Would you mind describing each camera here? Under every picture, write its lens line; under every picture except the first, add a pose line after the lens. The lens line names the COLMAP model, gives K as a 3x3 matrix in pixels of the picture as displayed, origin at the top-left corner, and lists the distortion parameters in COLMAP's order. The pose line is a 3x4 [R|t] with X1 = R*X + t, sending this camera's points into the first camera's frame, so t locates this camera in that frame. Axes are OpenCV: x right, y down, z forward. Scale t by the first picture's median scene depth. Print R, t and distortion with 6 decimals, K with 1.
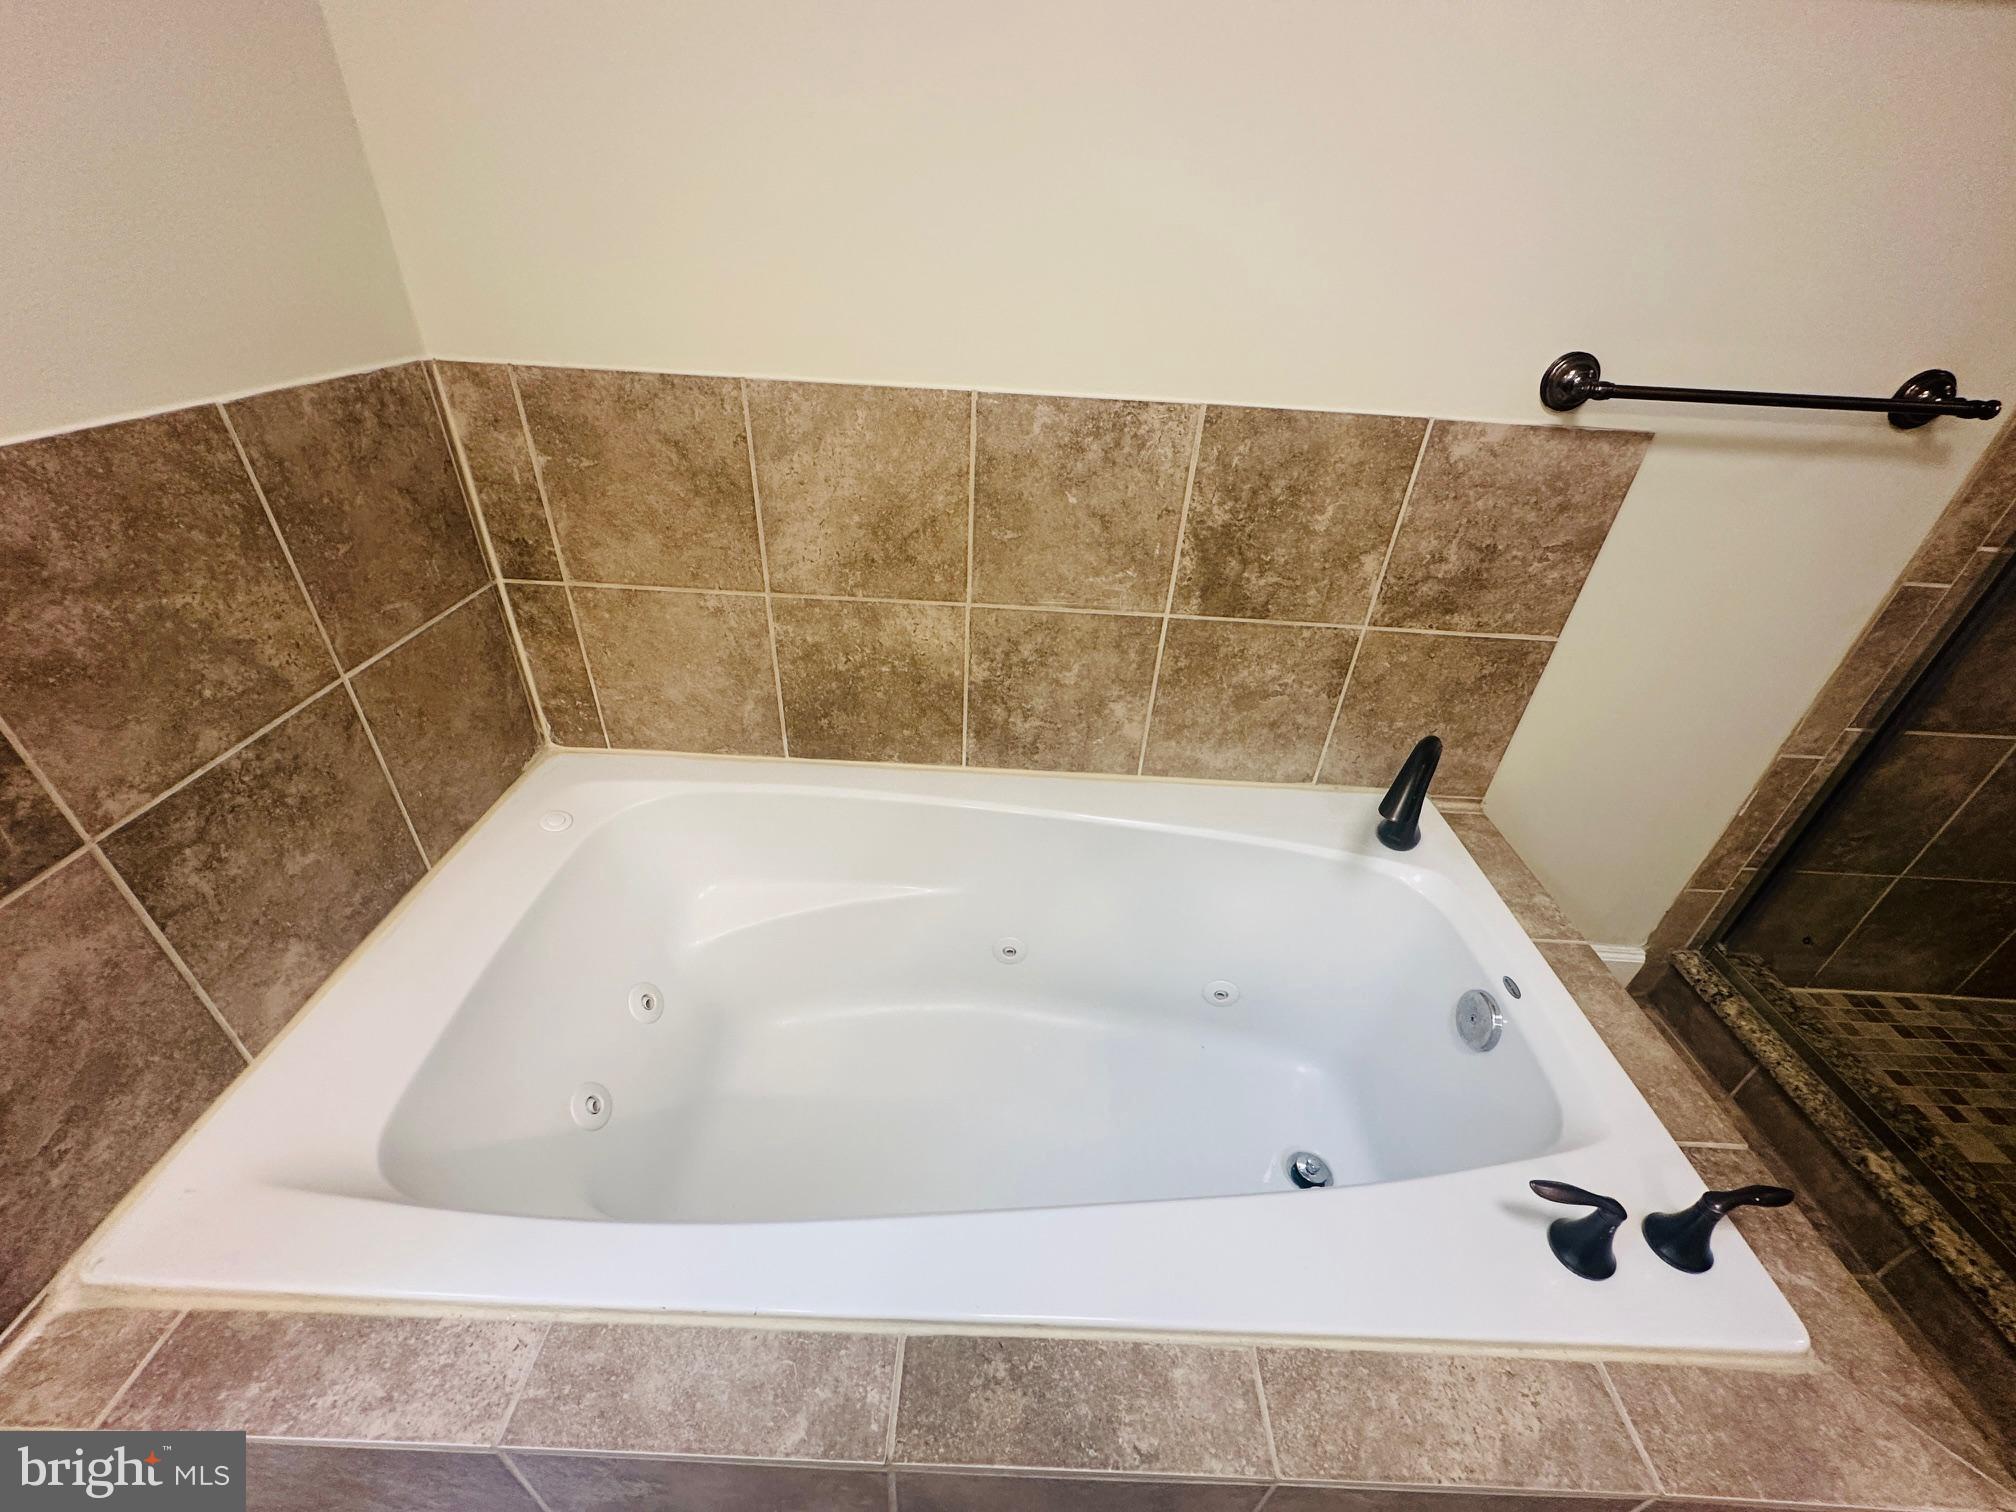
lens RADIAL K [[805.2, 0, 1009.6], [0, 805.2, 755.3], [0, 0, 1]] dist [0.001928, 0.000149]
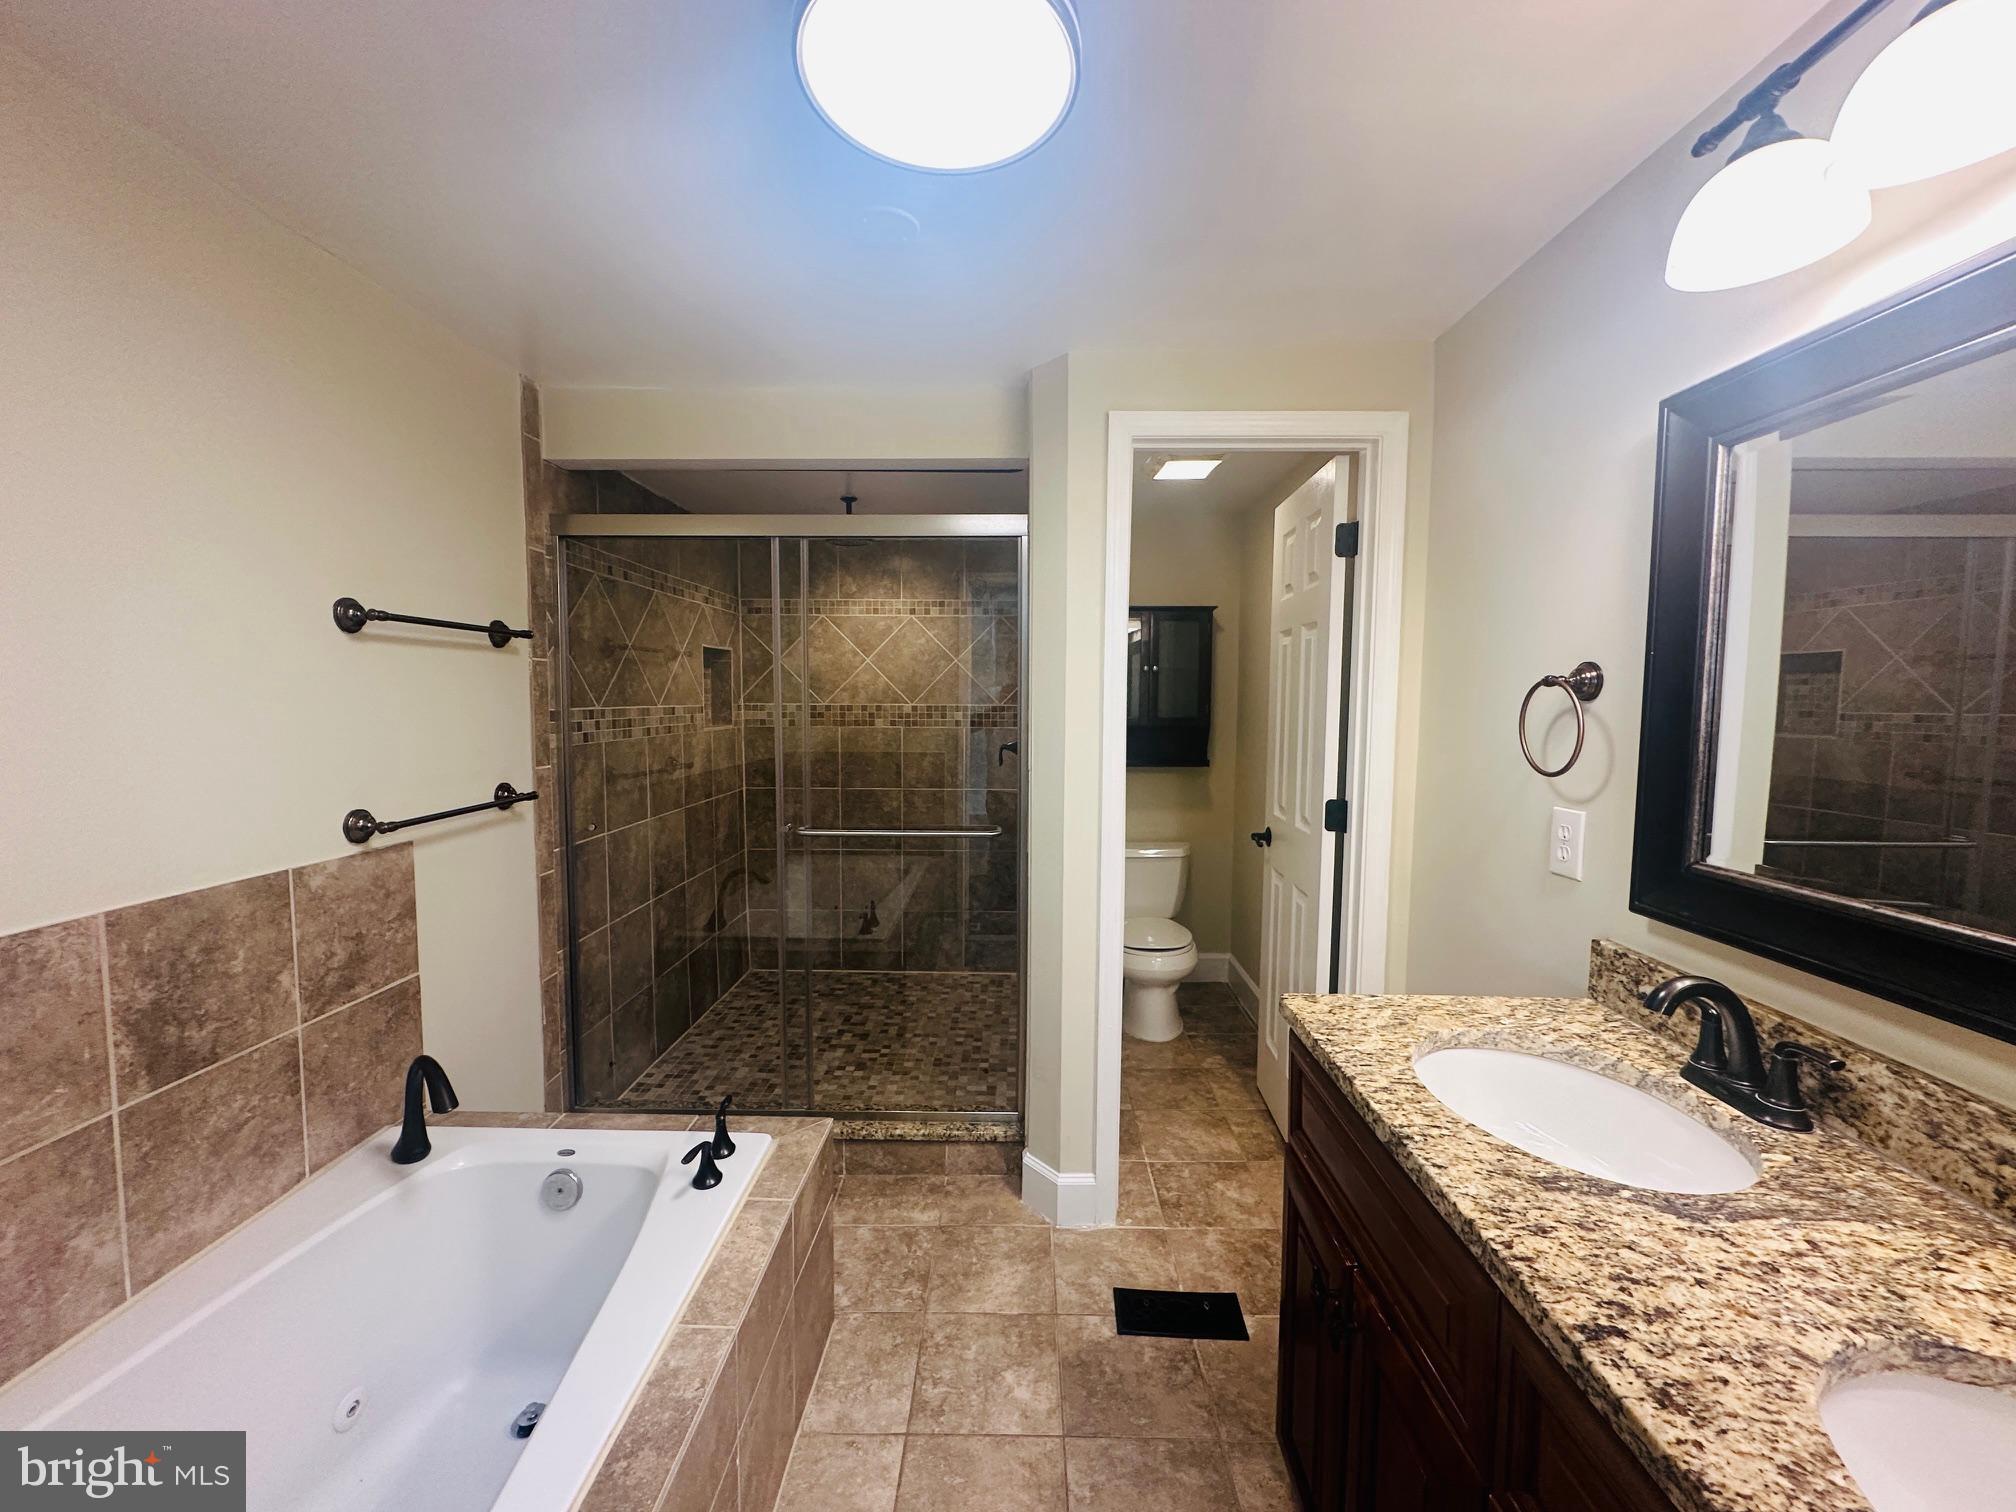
lens RADIAL K [[805.2, 0, 1008.5], [0, 805.2, 755.4], [0, 0, 1]] dist [0.001928, 0.000149]
pose [[0.000534, -0.127833, 0.991796, -0.776053], [0.545724, 0.831127, 0.106830, -0.047796], [-0.837965, 0.541190, 0.070205, -0.230320]]
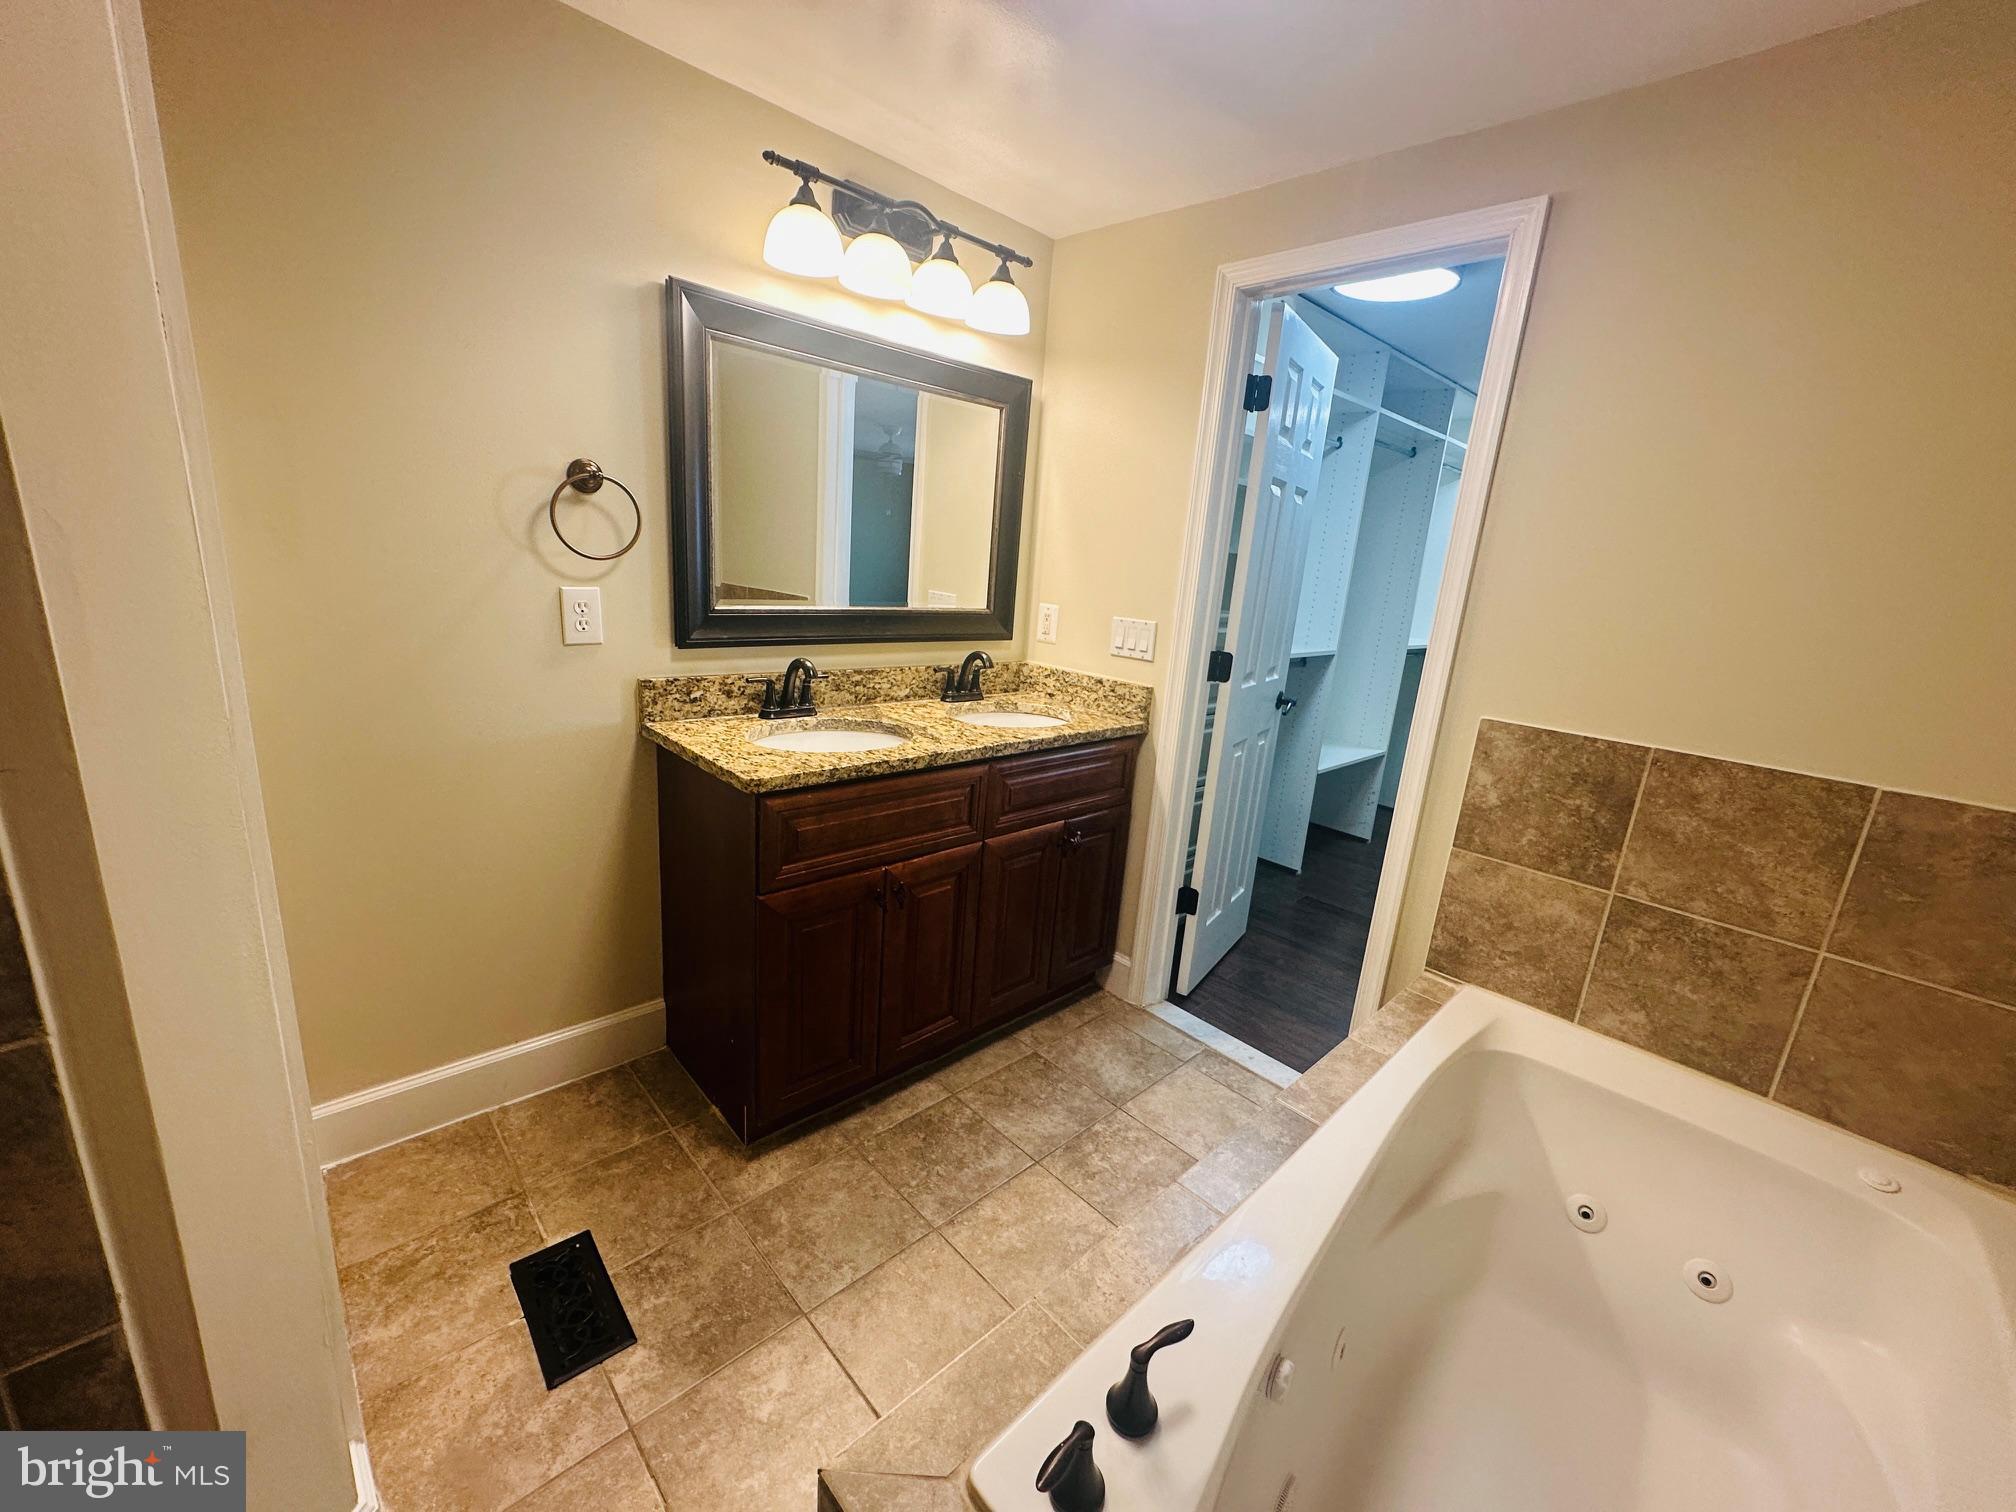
lens RADIAL K [[805.2, 0, 1001.5], [0, 805.2, 754.4], [0, 0, 1]] dist [0.001928, 0.000149]
pose [[-0.705508, 0.064583, -0.705753, 1.051119], [-0.481020, 0.687692, 0.543783, -0.353605], [0.520460, 0.723125, -0.454106, 0.509160]]
